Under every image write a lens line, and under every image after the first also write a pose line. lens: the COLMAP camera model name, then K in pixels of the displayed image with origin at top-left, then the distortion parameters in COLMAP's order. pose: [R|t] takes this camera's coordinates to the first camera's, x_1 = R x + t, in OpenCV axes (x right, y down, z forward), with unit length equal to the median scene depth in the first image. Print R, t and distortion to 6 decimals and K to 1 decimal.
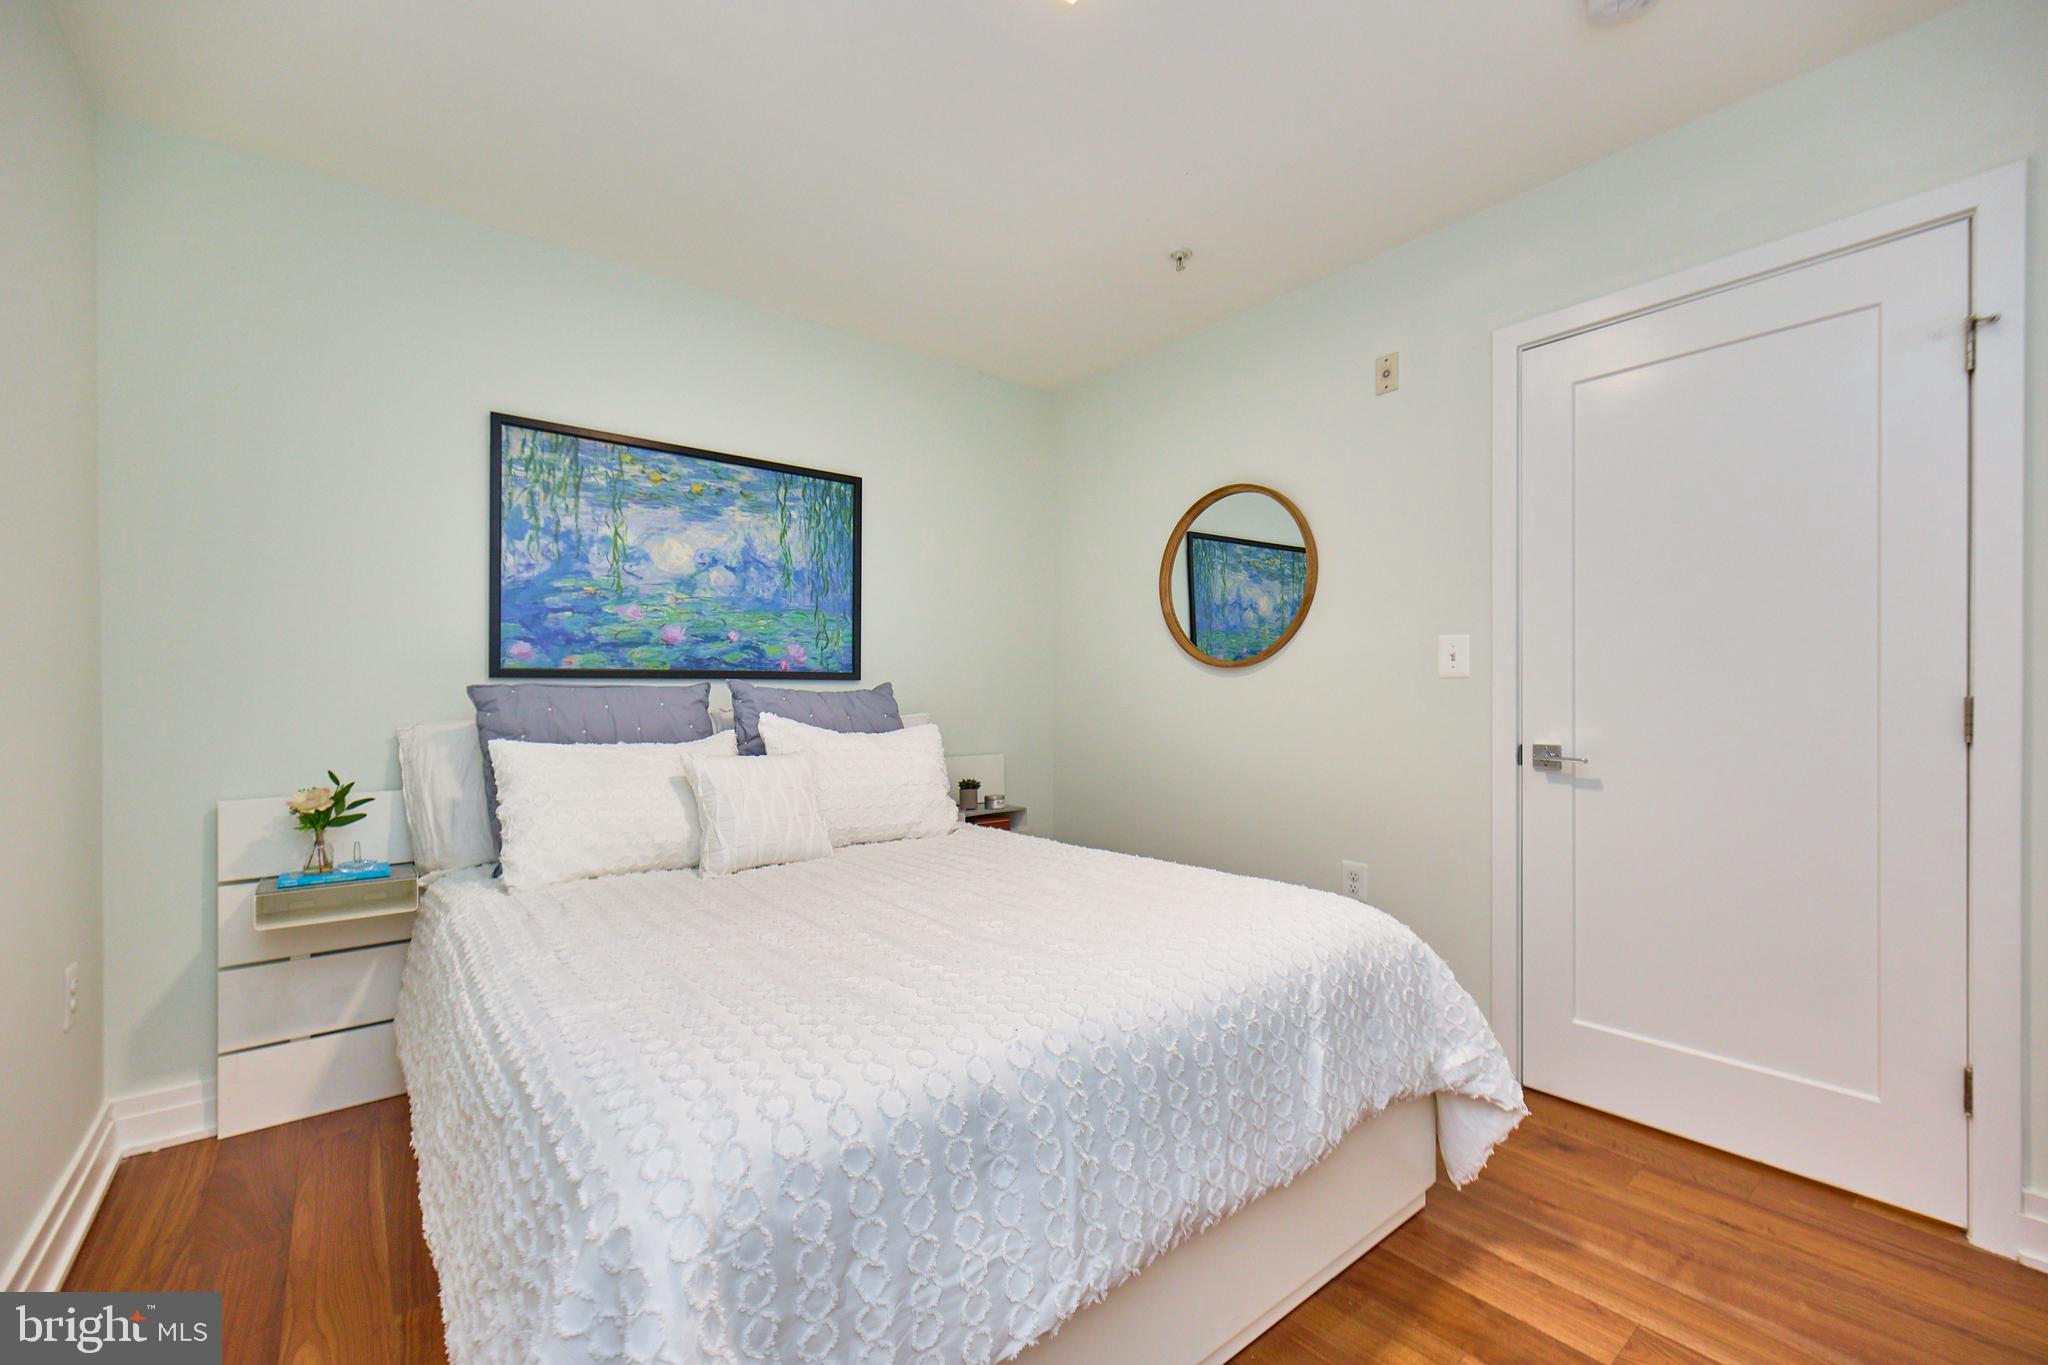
lens RADIAL K [[832.5, 0, 1027.7], [0, 832.5, 687.9], [0, 0, 1]] dist [0.001777, -0.000088]
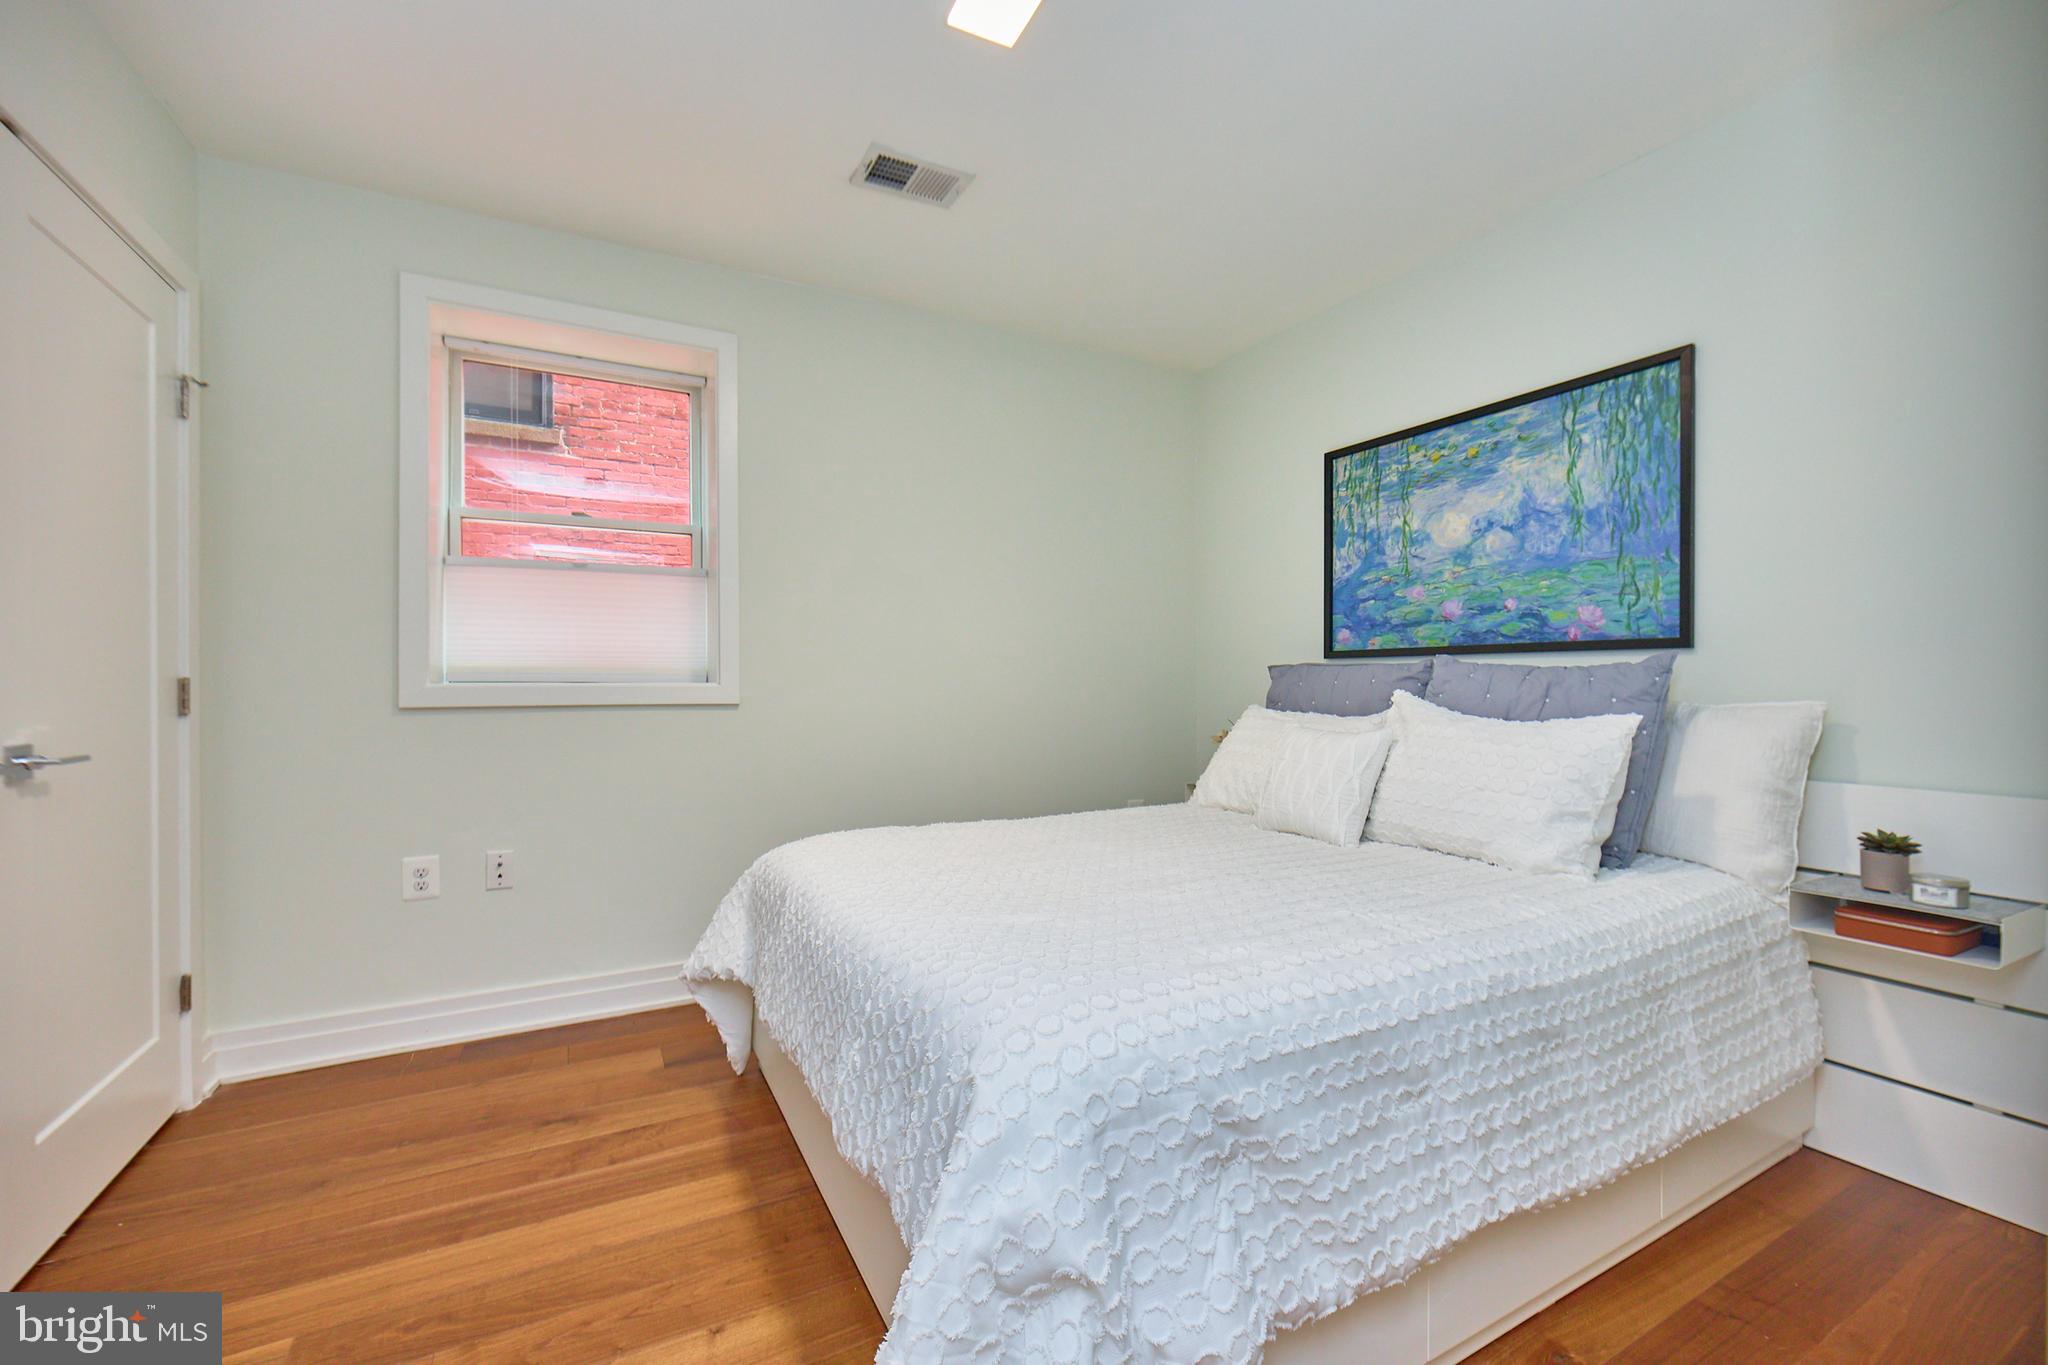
lens RADIAL K [[832.5, 0, 1027.7], [0, 832.5, 687.9], [0, 0, 1]] dist [0.001777, -0.000088]
pose [[-0.168961, 0.004552, -0.985612, 0.616877], [-0.003234, 0.999981, 0.005173, 0.024004], [0.985617, 0.004061, -0.168943, 0.664379]]
